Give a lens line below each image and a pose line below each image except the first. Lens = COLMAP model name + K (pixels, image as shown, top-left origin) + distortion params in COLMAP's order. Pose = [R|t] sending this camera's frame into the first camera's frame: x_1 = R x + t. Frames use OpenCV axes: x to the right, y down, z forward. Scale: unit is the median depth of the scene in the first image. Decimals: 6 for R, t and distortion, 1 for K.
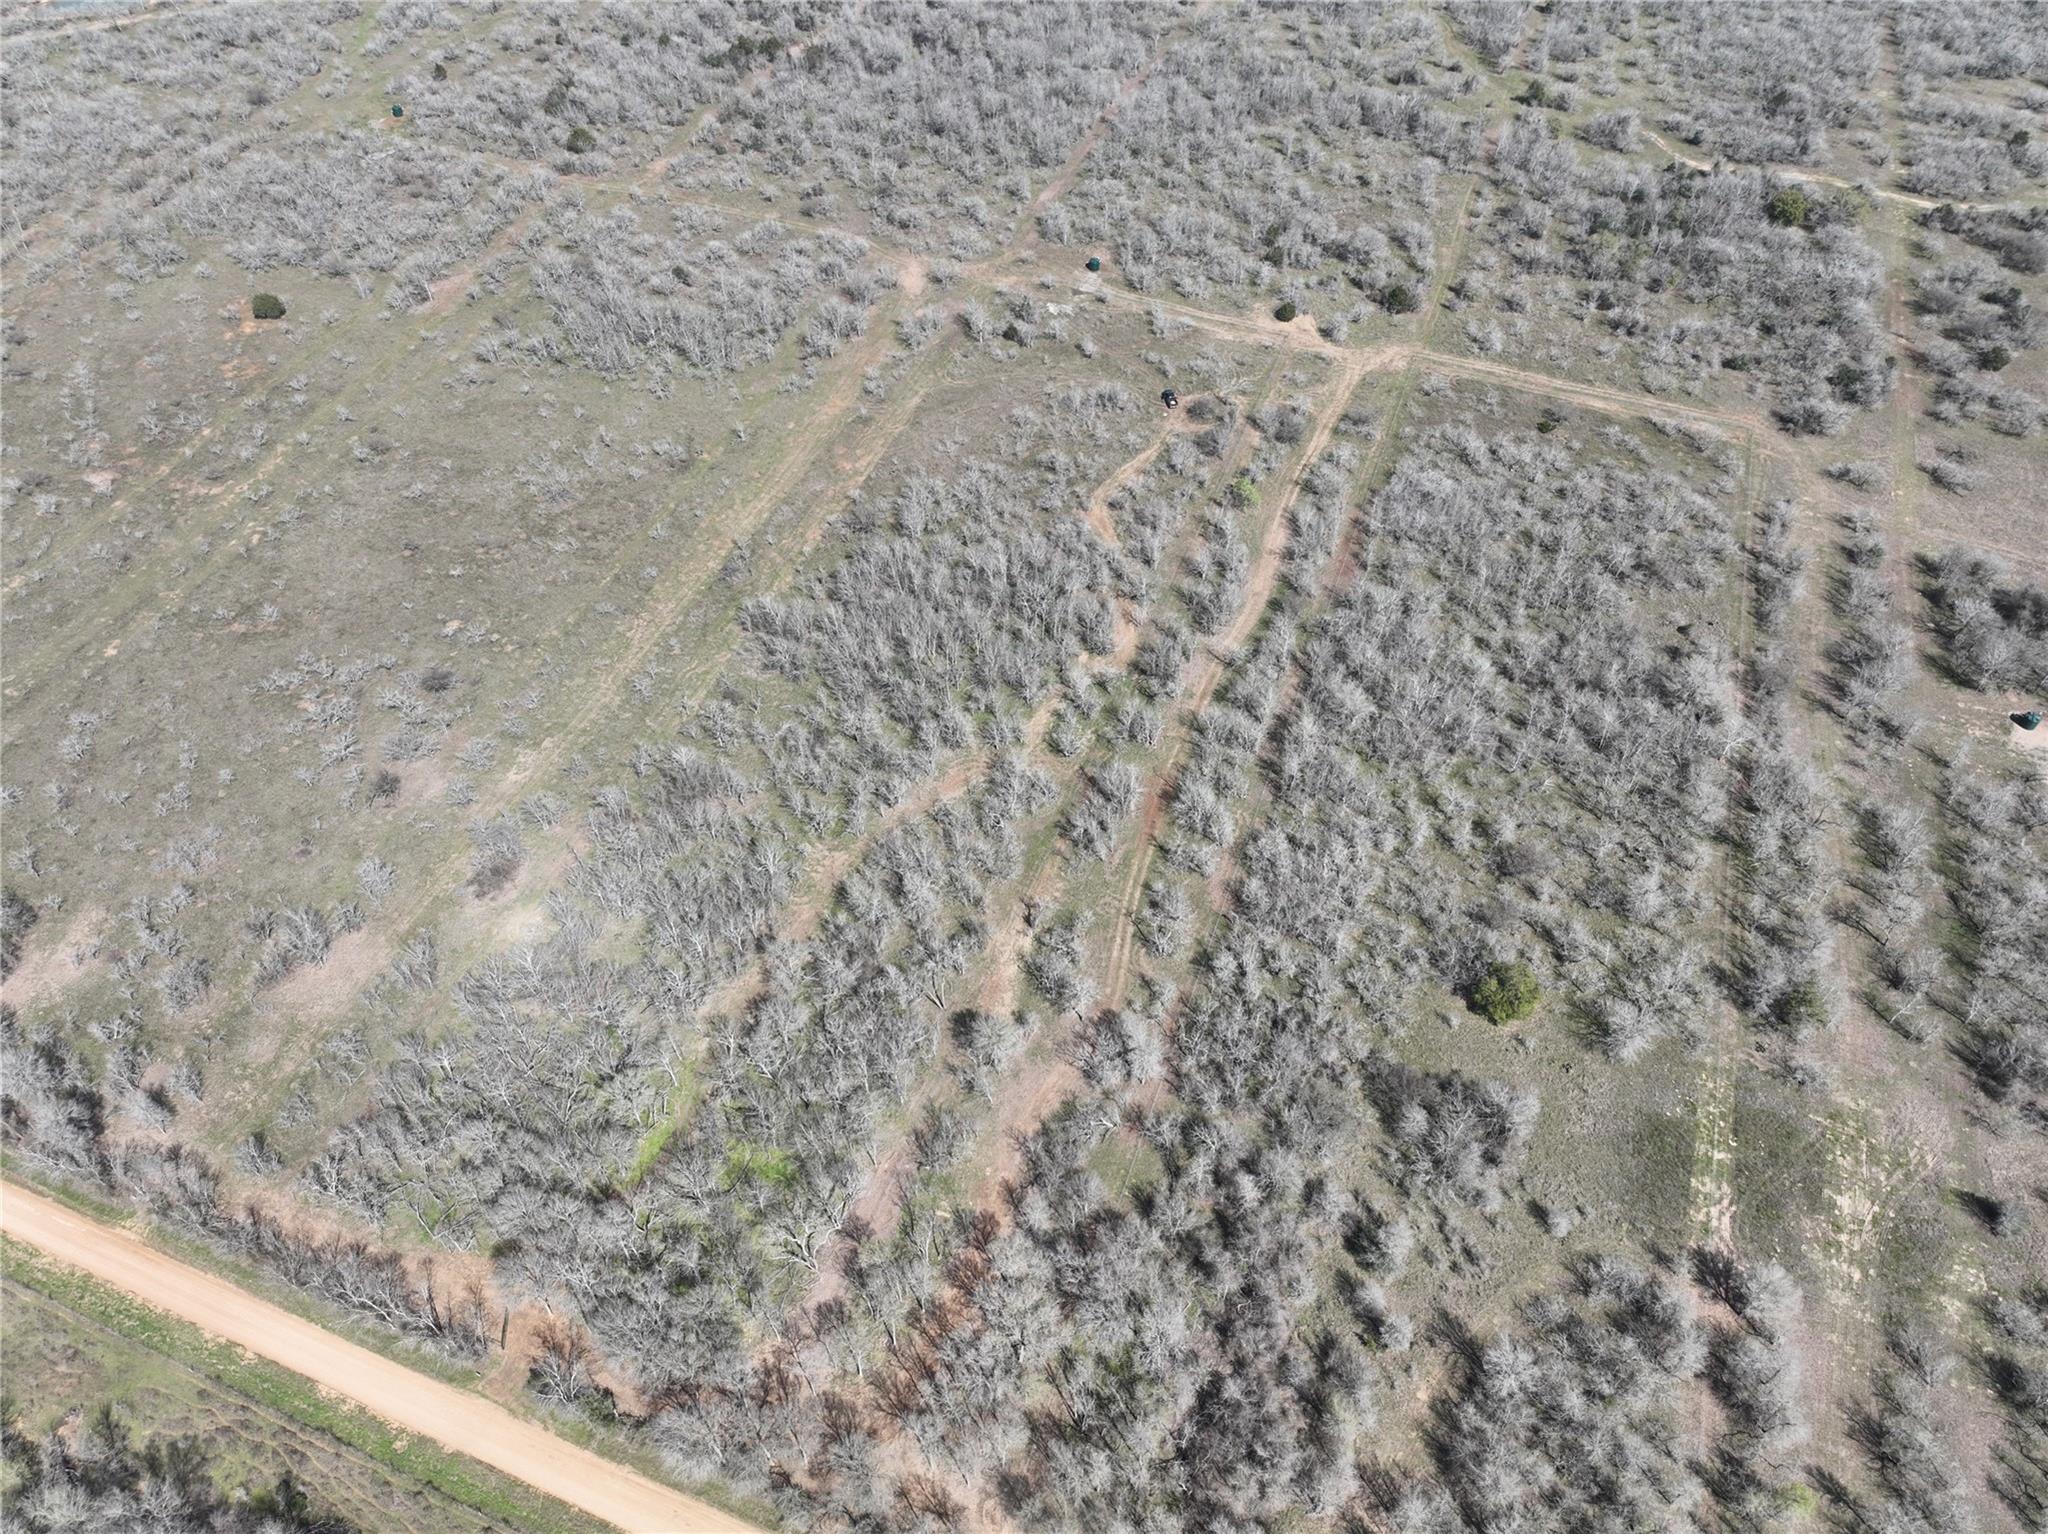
lens RADIAL K [[1428.0, 0, 1011.0], [0, 1428.0, 781.8], [0, 0, 1]] dist [-0.005468, 0.022630]
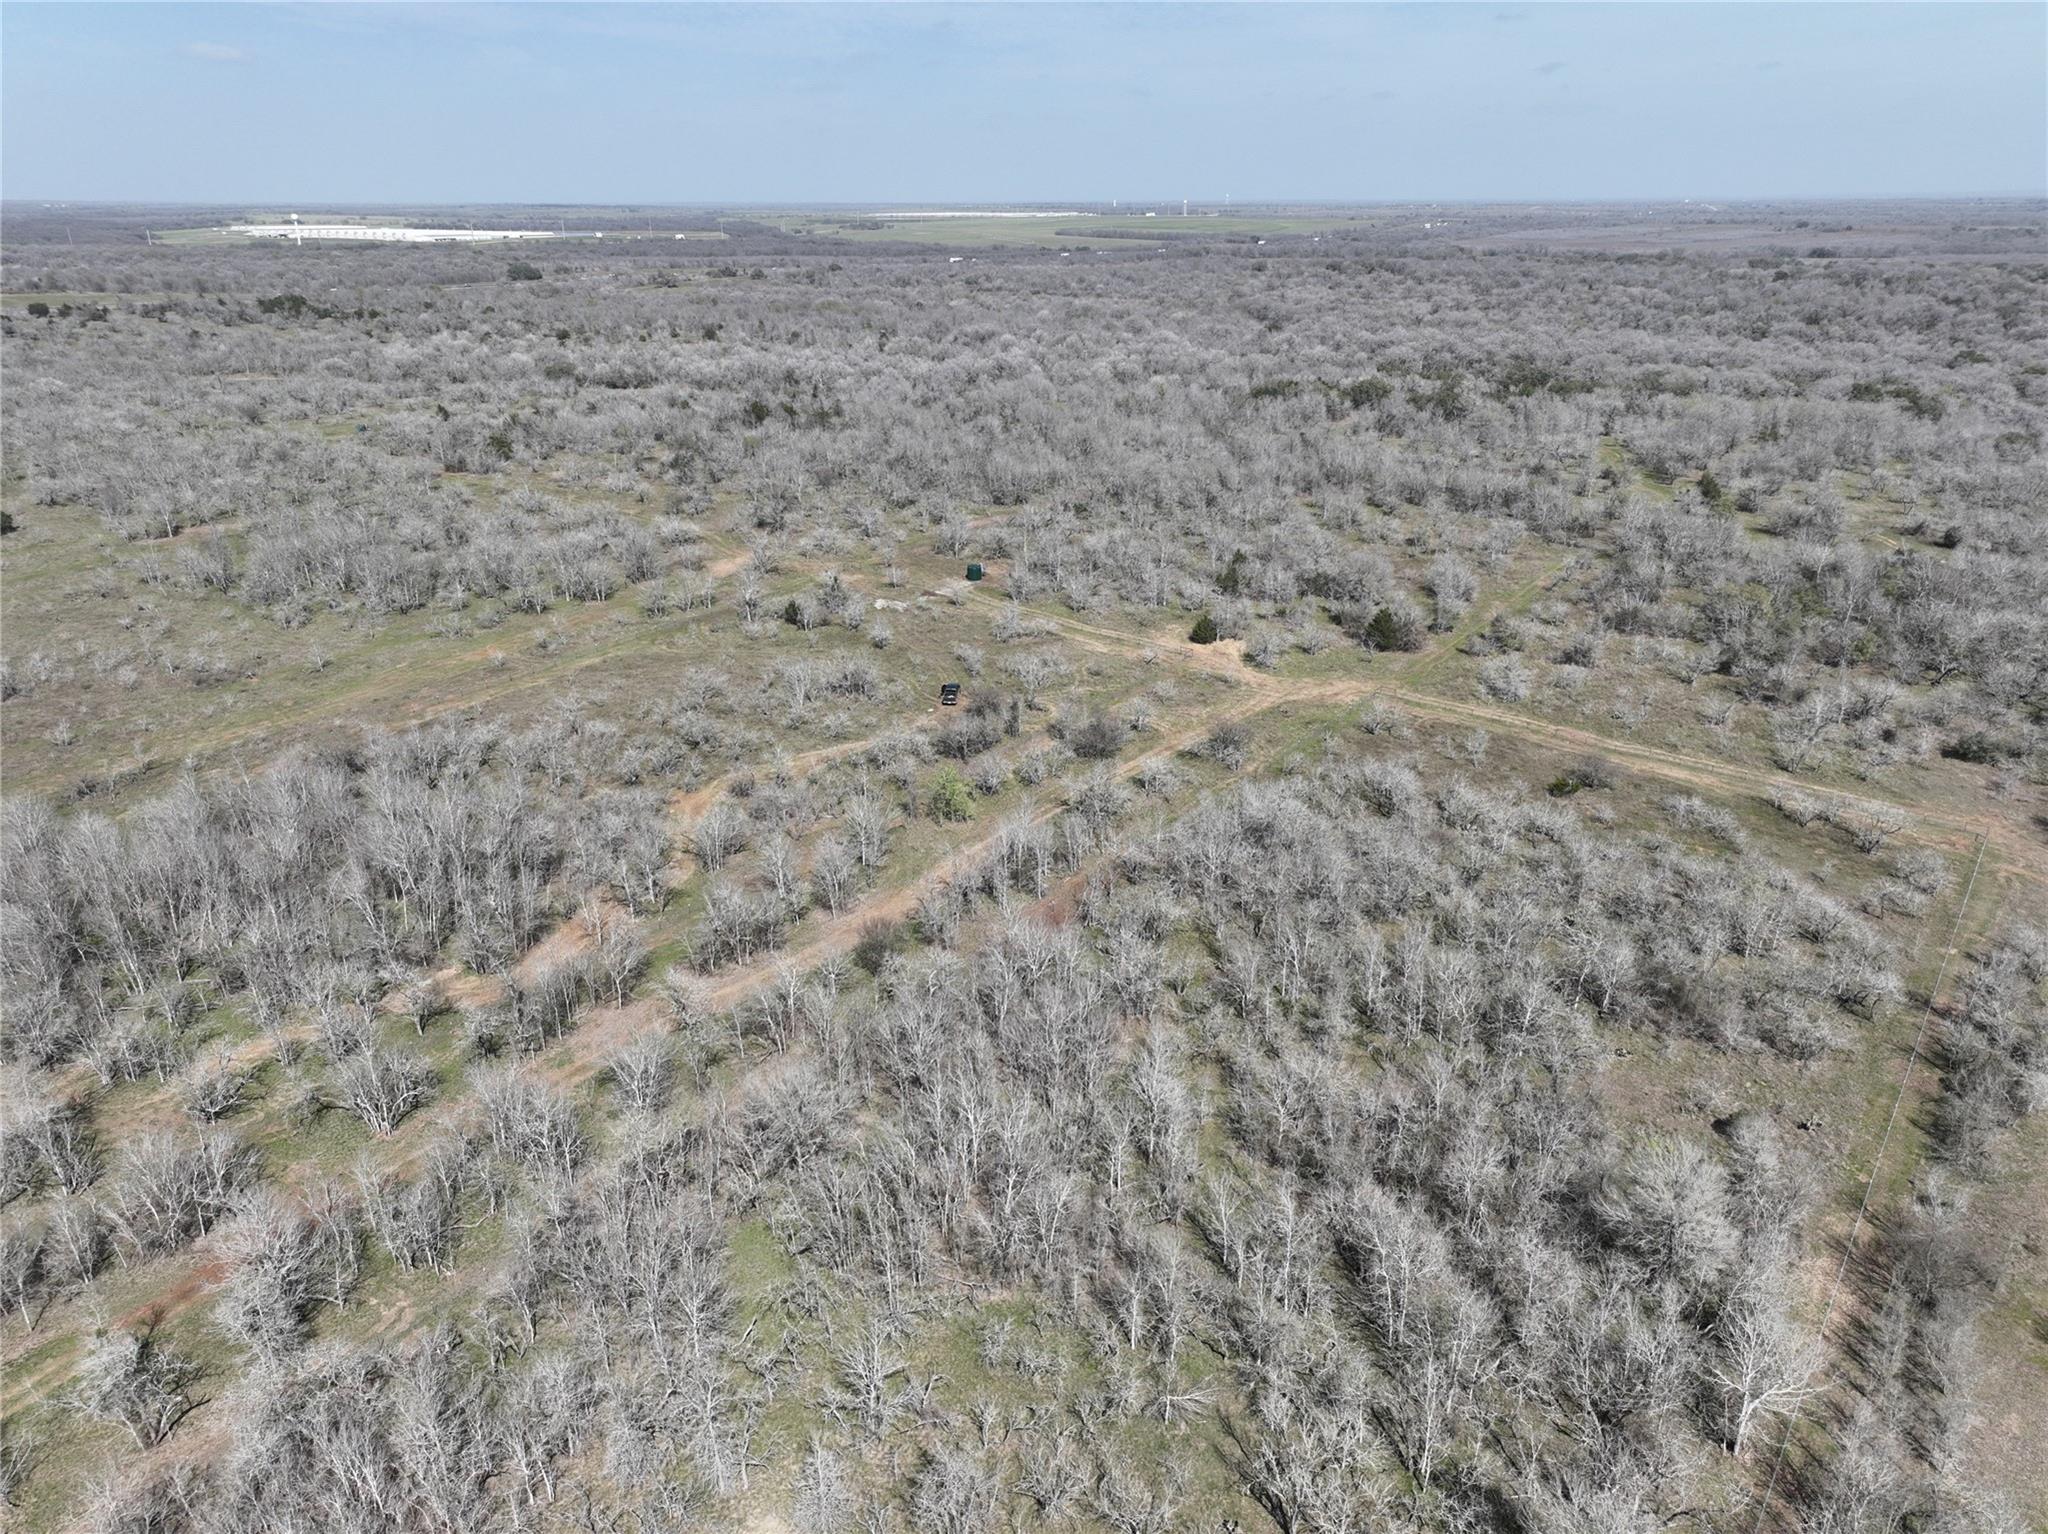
lens RADIAL K [[1428.0, 0, 1026.4], [0, 1428.0, 776.9], [0, 0, 1]] dist [-0.005468, 0.022630]
pose [[0.958572, 0.105852, -0.264452, 0.341622], [-0.207241, 0.896092, -0.392518, 0.007903], [0.195425, 0.431062, 0.880906, 0.499674]]
